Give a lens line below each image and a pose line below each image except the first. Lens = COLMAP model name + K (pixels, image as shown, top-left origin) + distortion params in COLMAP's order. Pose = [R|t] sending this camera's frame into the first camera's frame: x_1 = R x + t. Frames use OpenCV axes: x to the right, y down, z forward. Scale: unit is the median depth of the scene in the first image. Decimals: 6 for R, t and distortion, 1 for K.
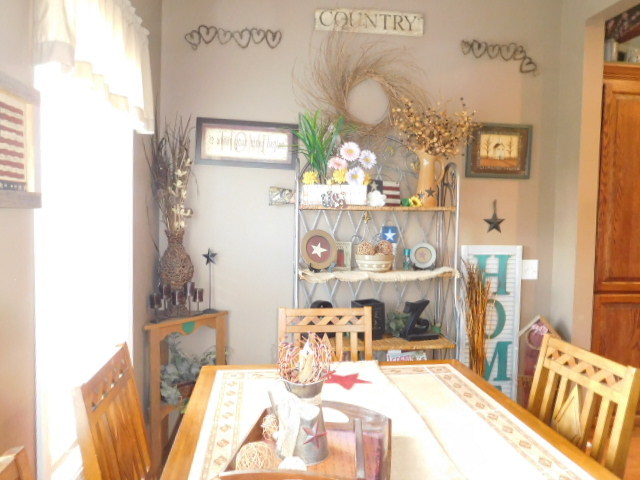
lens RADIAL K [[484.5, 0, 324.8], [0, 484.5, 238.6], [0, 0, 1]] dist [-0.004026, -0.000783]
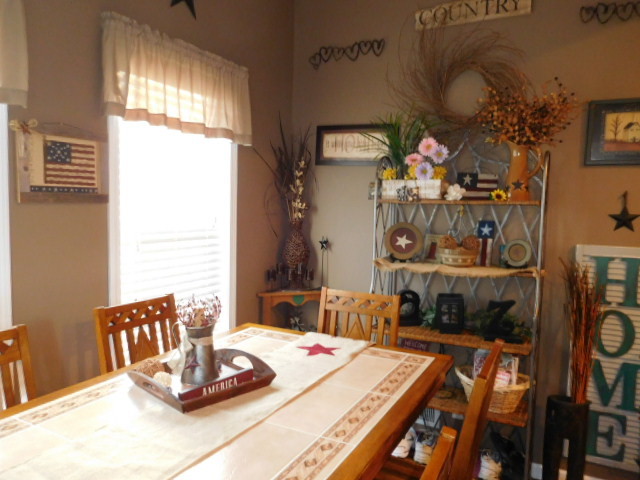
lens RADIAL K [[484.5, 0, 325.8], [0, 484.5, 239.7], [0, 0, 1]] dist [-0.004026, -0.000783]
pose [[0.819361, 0.043588, -0.571618, 0.444971], [-0.032860, 0.999037, 0.029079, -0.005468], [0.572335, -0.005043, 0.820005, 0.031409]]
